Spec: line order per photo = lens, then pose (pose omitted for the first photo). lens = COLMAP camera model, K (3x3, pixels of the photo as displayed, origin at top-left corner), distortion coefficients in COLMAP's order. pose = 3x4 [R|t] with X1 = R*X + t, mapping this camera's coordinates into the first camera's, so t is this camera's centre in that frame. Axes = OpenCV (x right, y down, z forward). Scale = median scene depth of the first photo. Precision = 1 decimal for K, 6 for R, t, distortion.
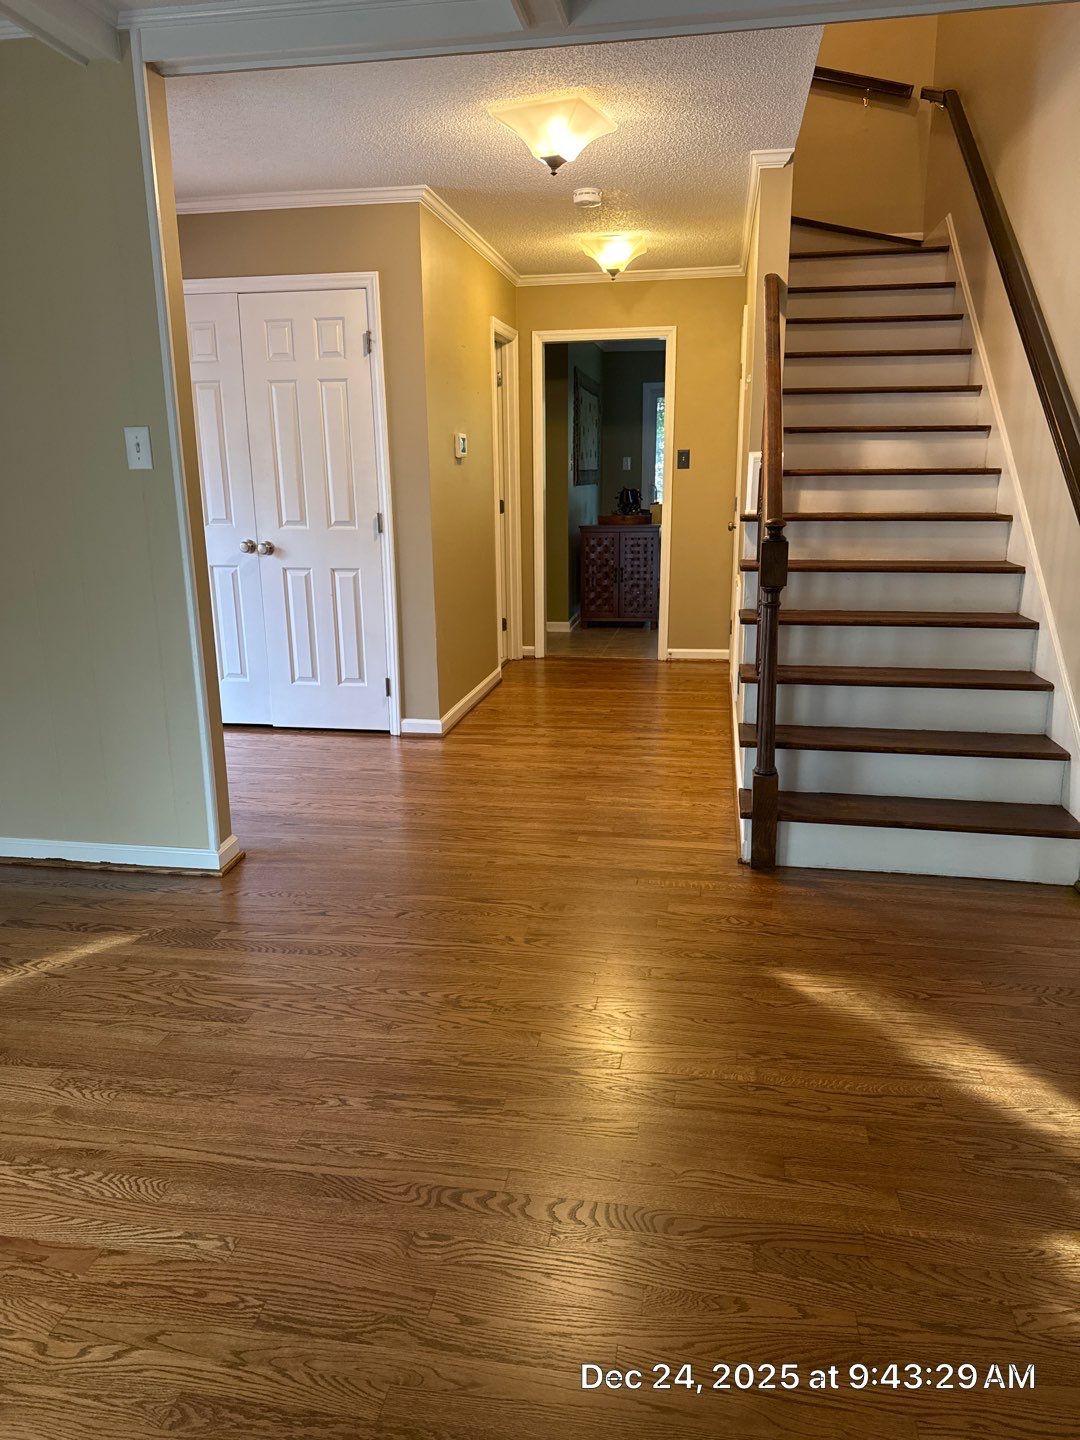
lens RADIAL K [[1010.4, 0, 544.0], [0, 1010.4, 713.4], [0, 0, 1]] dist [0.005416, -0.012478]
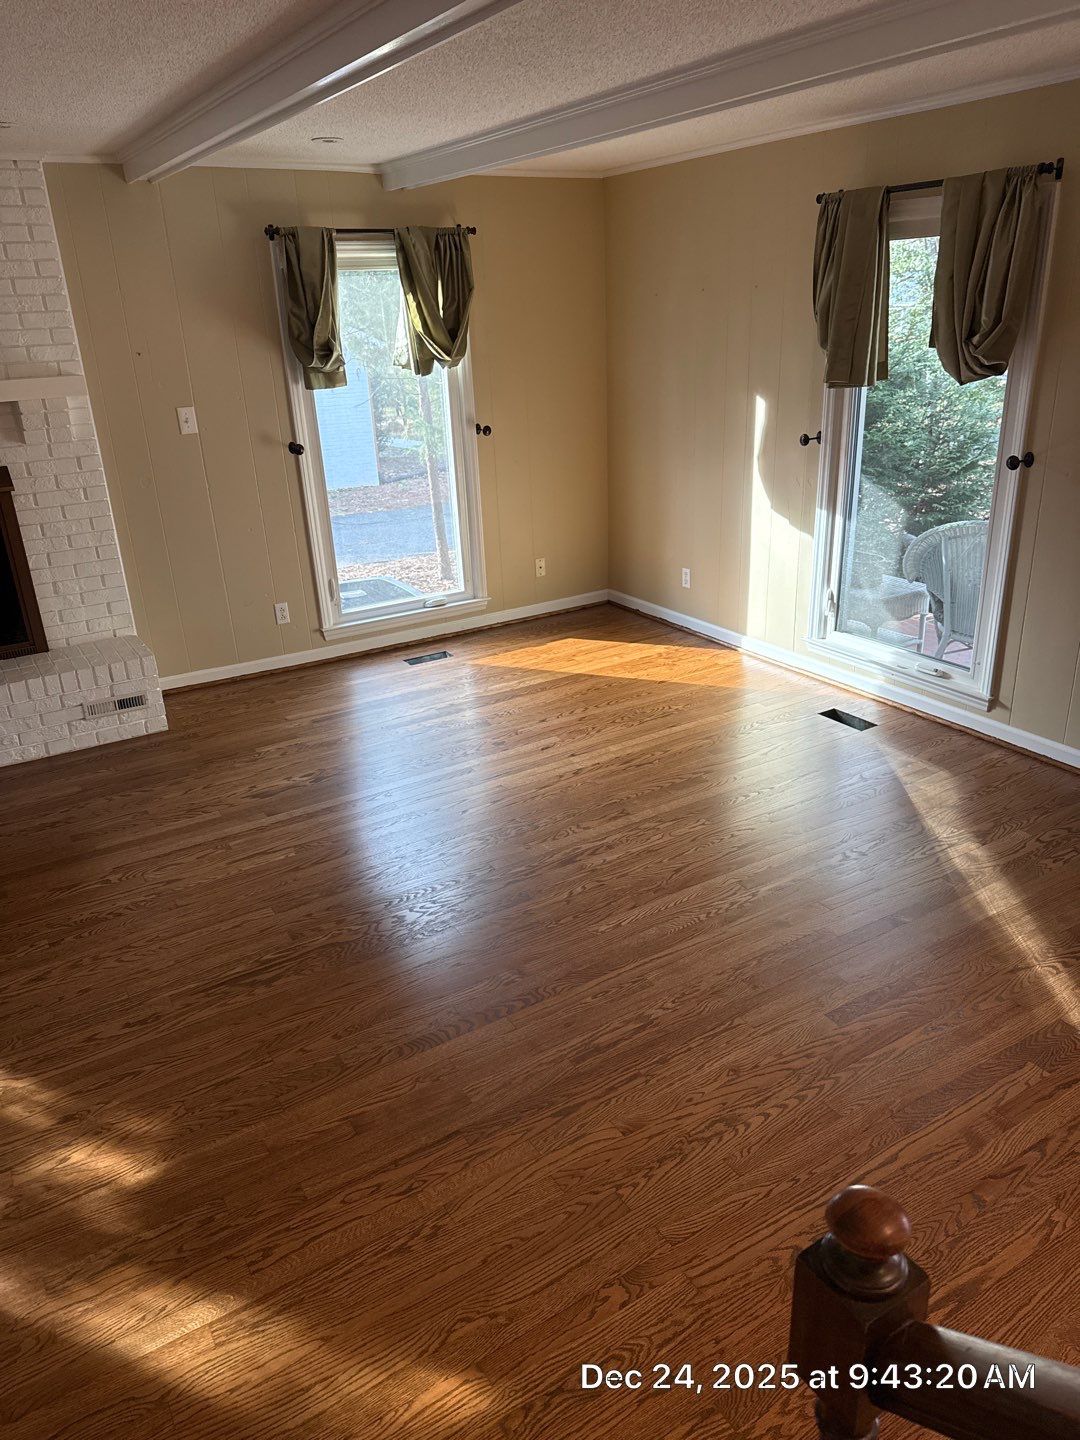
lens RADIAL K [[1010.4, 0, 524.7], [0, 1010.4, 693.5], [0, 0, 1]] dist [0.005416, -0.012478]
pose [[-0.758113, 0.276316, -0.590689, 0.522058], [-0.111873, 0.837259, 0.535240, -0.558372], [0.642455, 0.471855, -0.603825, 1.273159]]
